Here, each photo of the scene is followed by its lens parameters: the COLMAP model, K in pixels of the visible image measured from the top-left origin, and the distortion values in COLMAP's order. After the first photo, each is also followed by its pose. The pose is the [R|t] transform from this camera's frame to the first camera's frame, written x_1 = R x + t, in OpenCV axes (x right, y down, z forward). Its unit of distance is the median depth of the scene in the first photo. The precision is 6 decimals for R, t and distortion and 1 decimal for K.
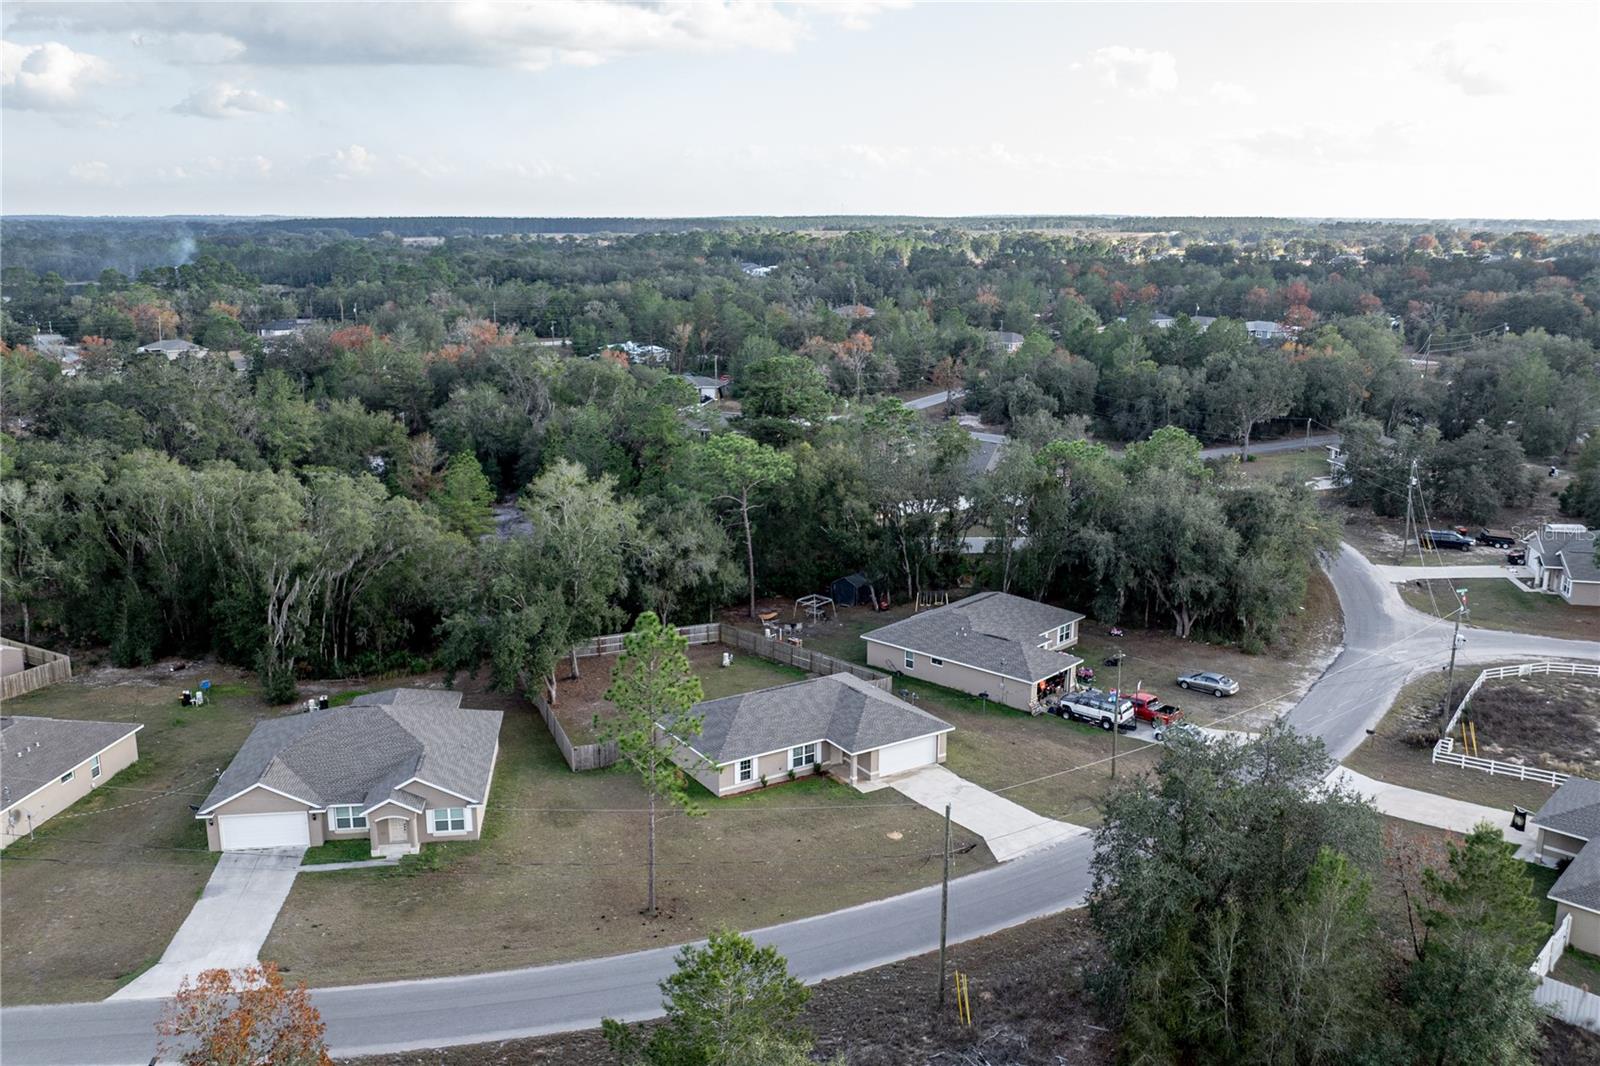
lens RADIAL K [[1324.9, 0, 797.6], [0, 1324.9, 516.3], [0, 0, 1]] dist [0.001636, -0.001649]
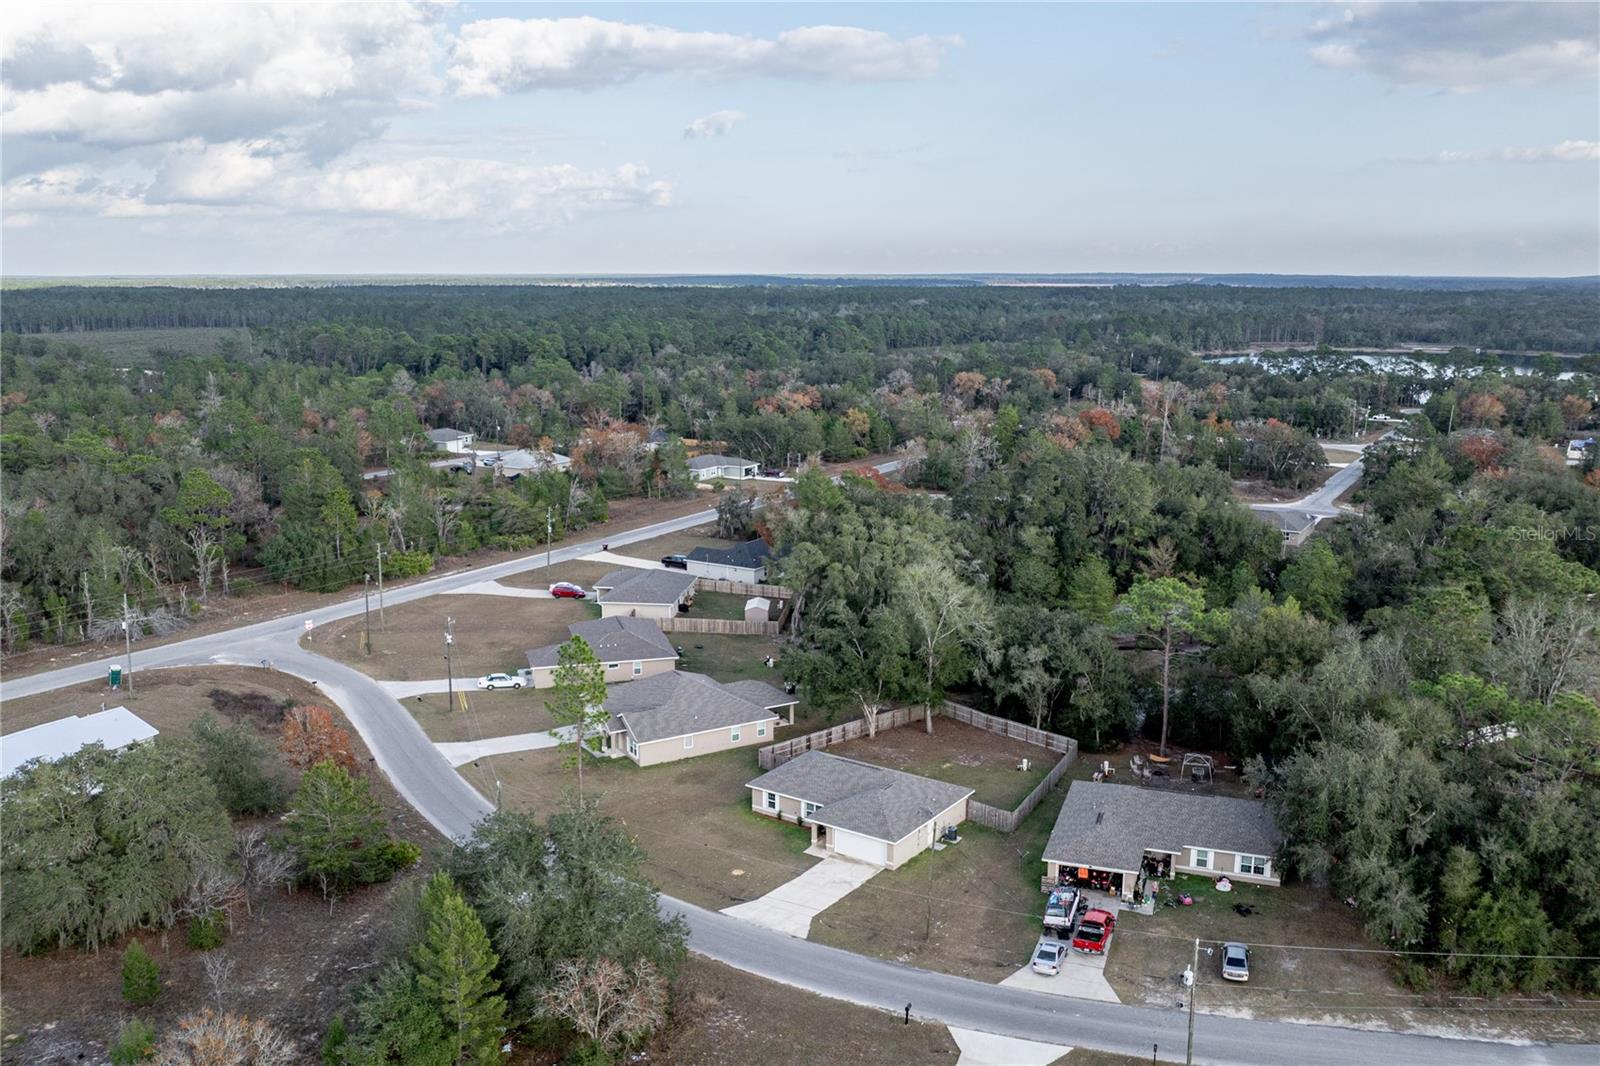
lens RADIAL K [[1340.2, 0, 800.0], [0, 1340.2, 533.0], [0, 0, 1]] dist [-0.005103, -0.040279]
pose [[0.394642, 0.175346, -0.901949, 0.961322], [-0.204242, 0.973804, 0.099951, -0.176222], [0.895848, 0.144771, 0.420117, 0.363976]]
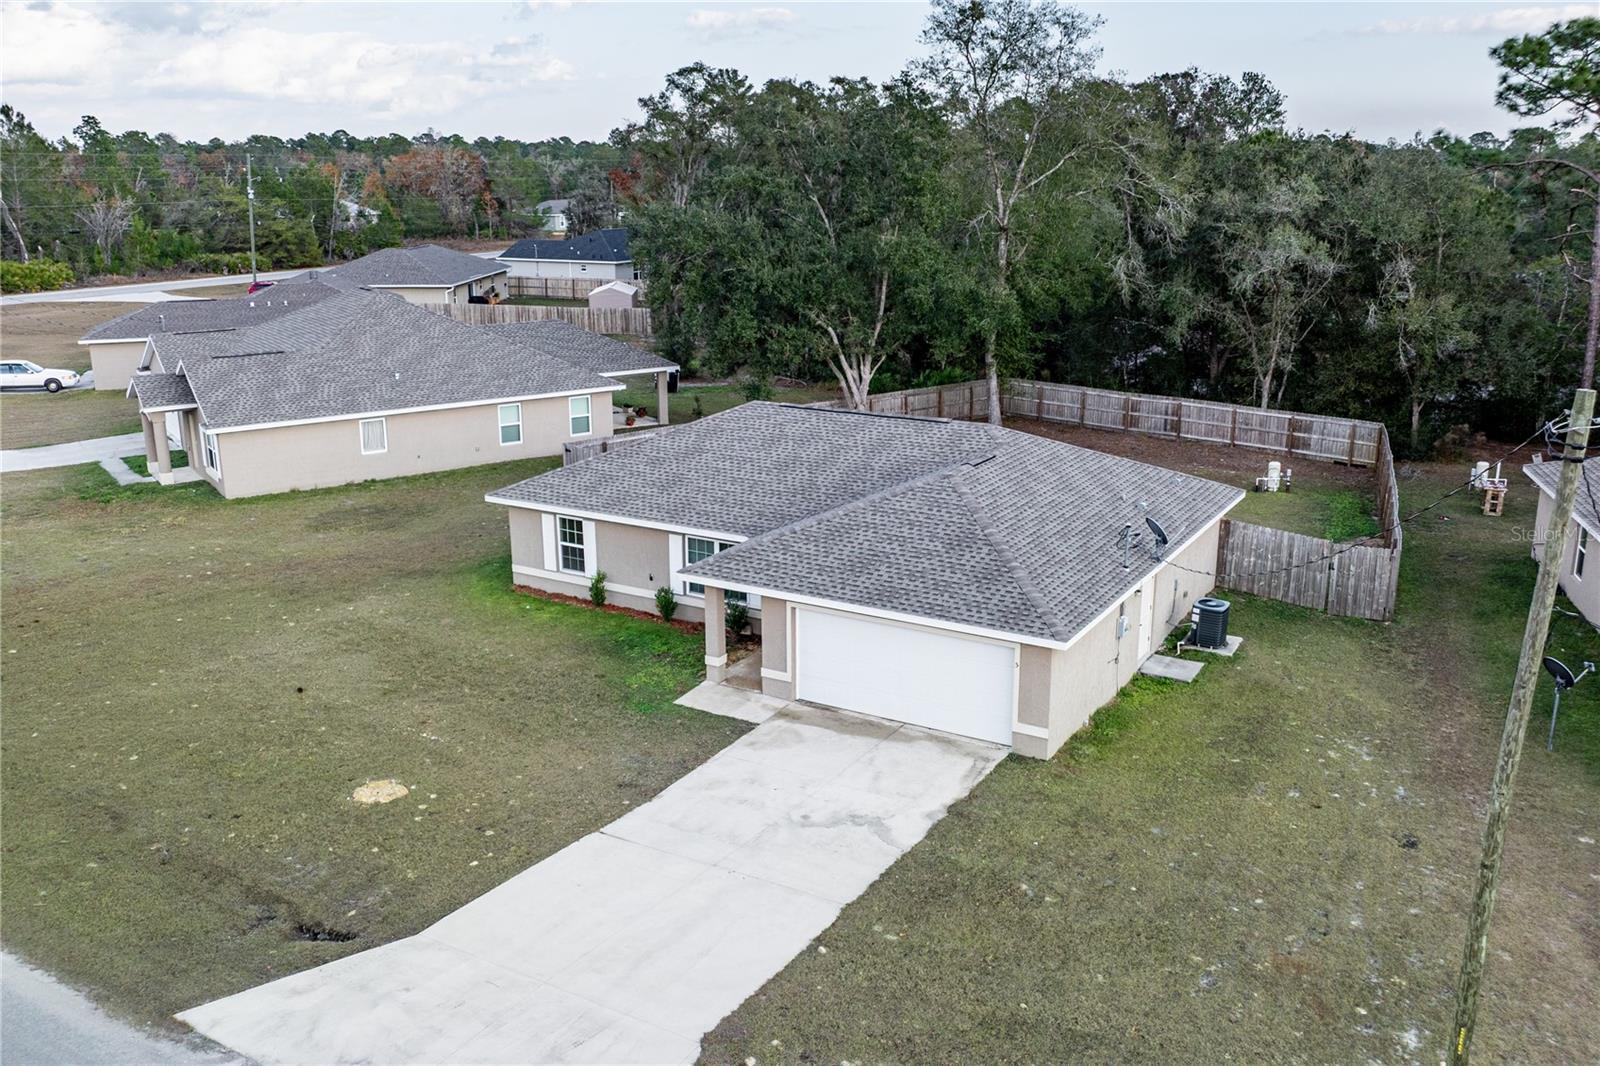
lens RADIAL K [[1361.8, 0, 800.0], [0, 1361.8, 533.0], [0, 0, 1]] dist [-0.004156, -0.005280]
pose [[0.455100, 0.233762, -0.859209, 0.286919], [-0.191349, 0.968057, 0.162023, 0.093920], [0.869638, 0.090672, 0.485293, 0.735938]]
